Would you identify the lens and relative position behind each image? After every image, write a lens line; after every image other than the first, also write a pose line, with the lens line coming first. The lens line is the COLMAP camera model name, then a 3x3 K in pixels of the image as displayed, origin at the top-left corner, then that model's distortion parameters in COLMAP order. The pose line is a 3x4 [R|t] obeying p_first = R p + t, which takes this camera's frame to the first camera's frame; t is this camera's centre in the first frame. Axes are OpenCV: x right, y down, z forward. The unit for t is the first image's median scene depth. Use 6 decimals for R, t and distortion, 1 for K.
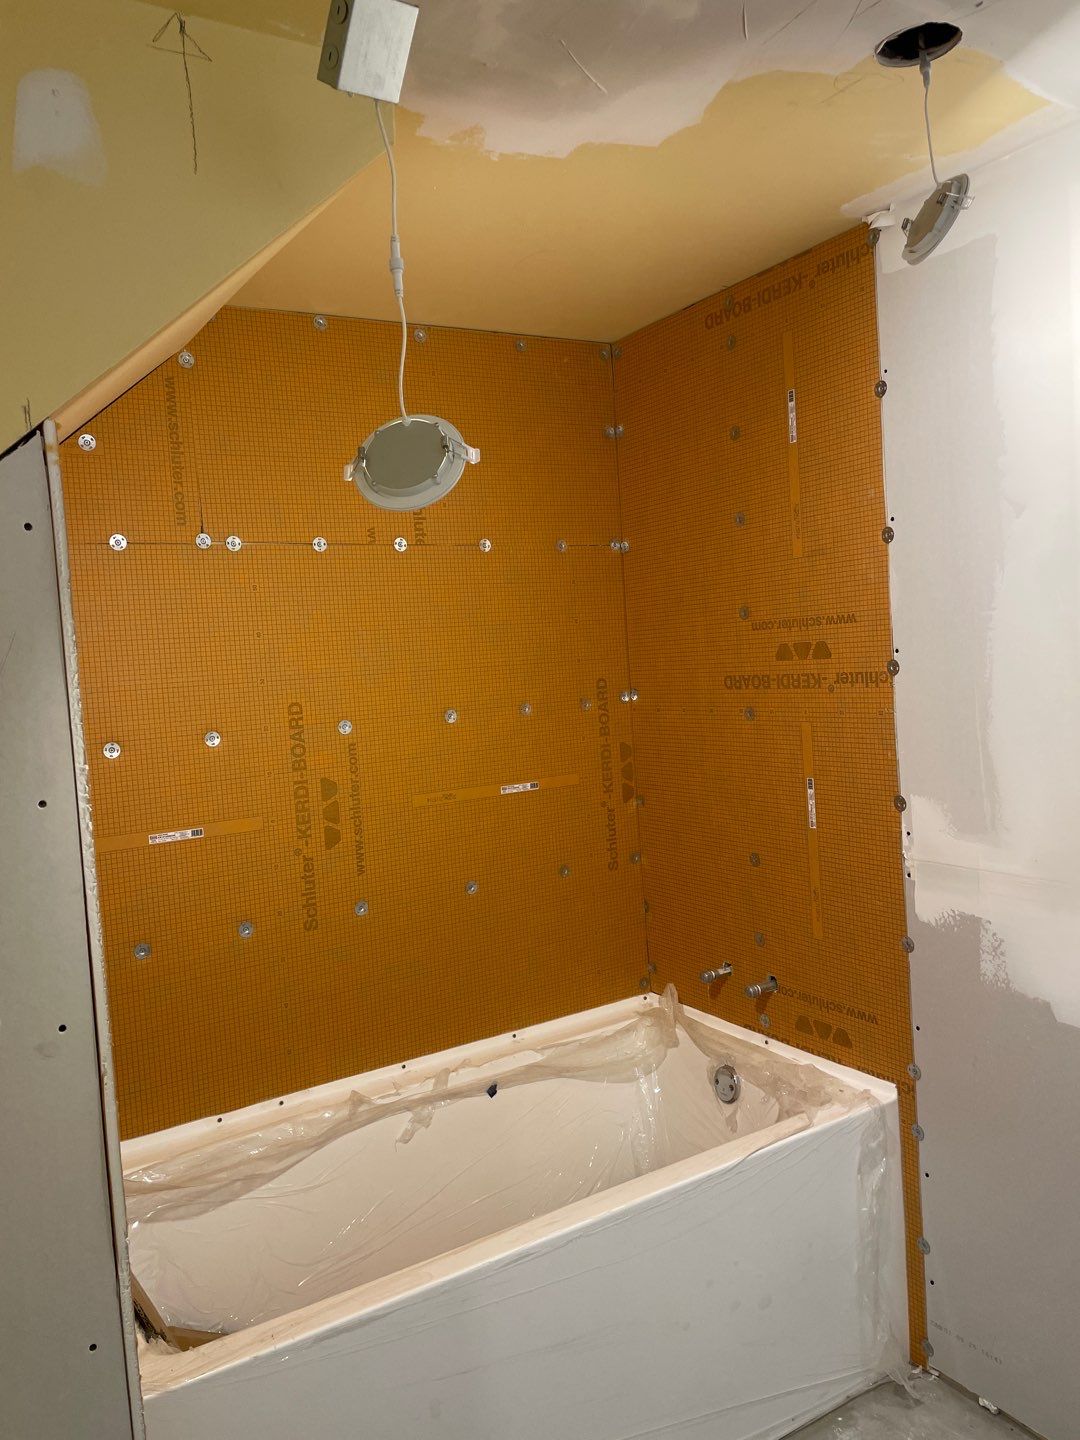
lens RADIAL K [[1066.2, 0, 540.0], [0, 1066.2, 720.0], [0, 0, 1]] dist [0.000419, -0.000056]
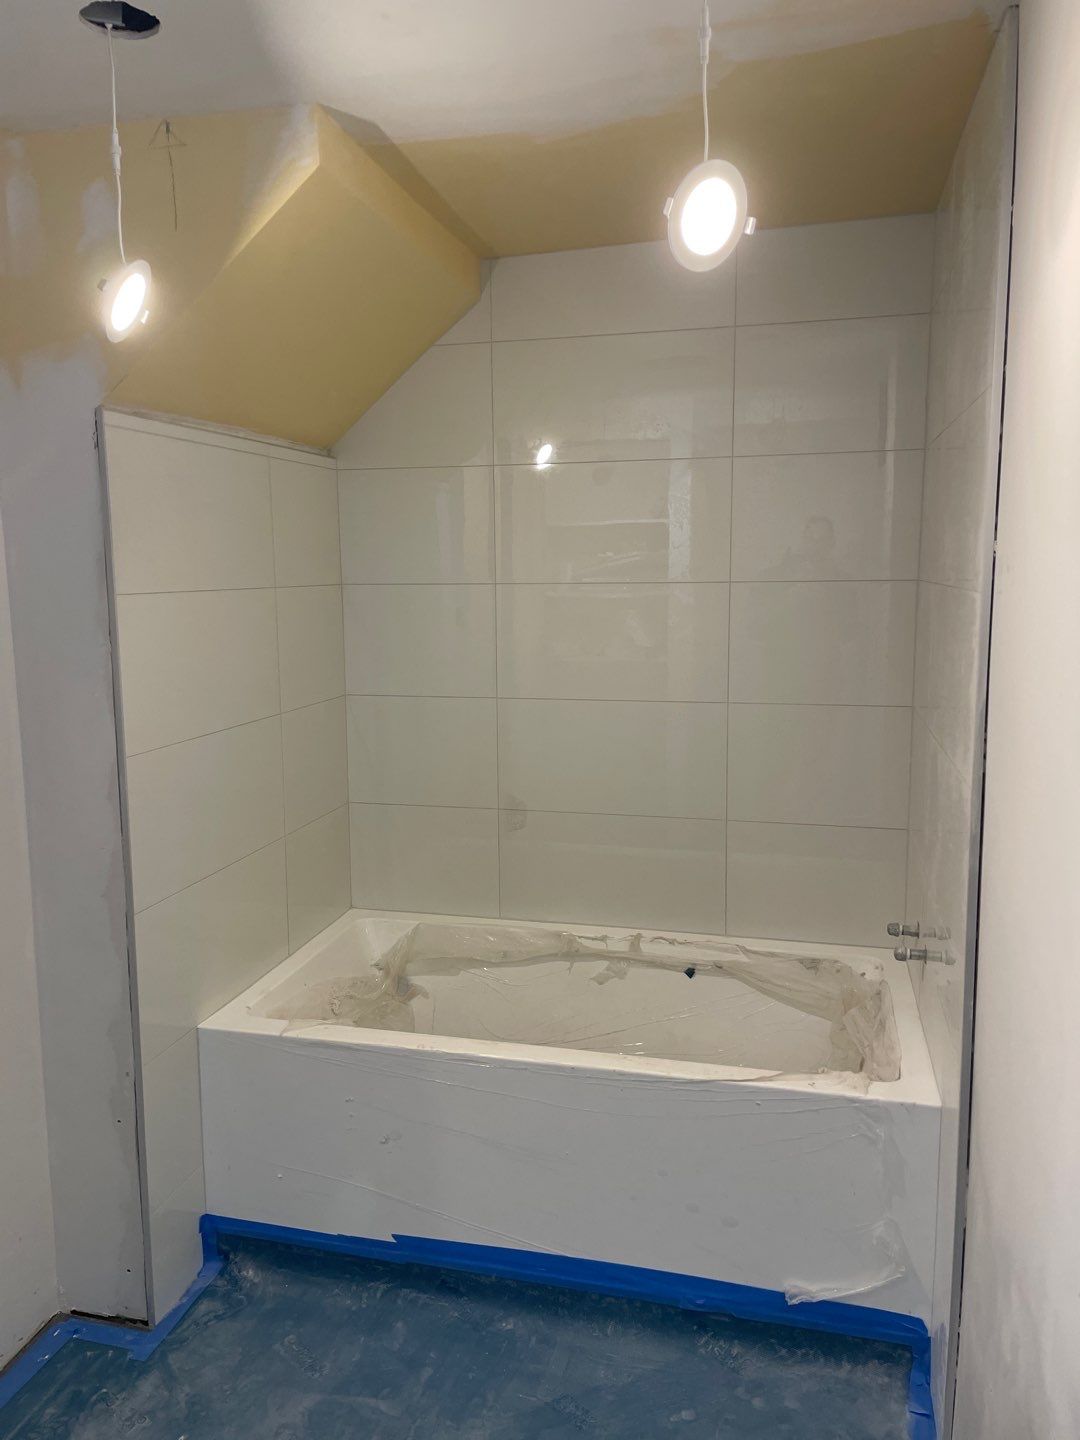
lens RADIAL K [[1066.2, 0, 540.0], [0, 1066.2, 720.0], [0, 0, 1]] dist [0.000419, -0.000056]
pose [[0.705403, 0.157943, -0.690986, 0.584443], [-0.085894, 0.986721, 0.137854, -0.043681], [0.703583, -0.037891, 0.709602, 0.140268]]
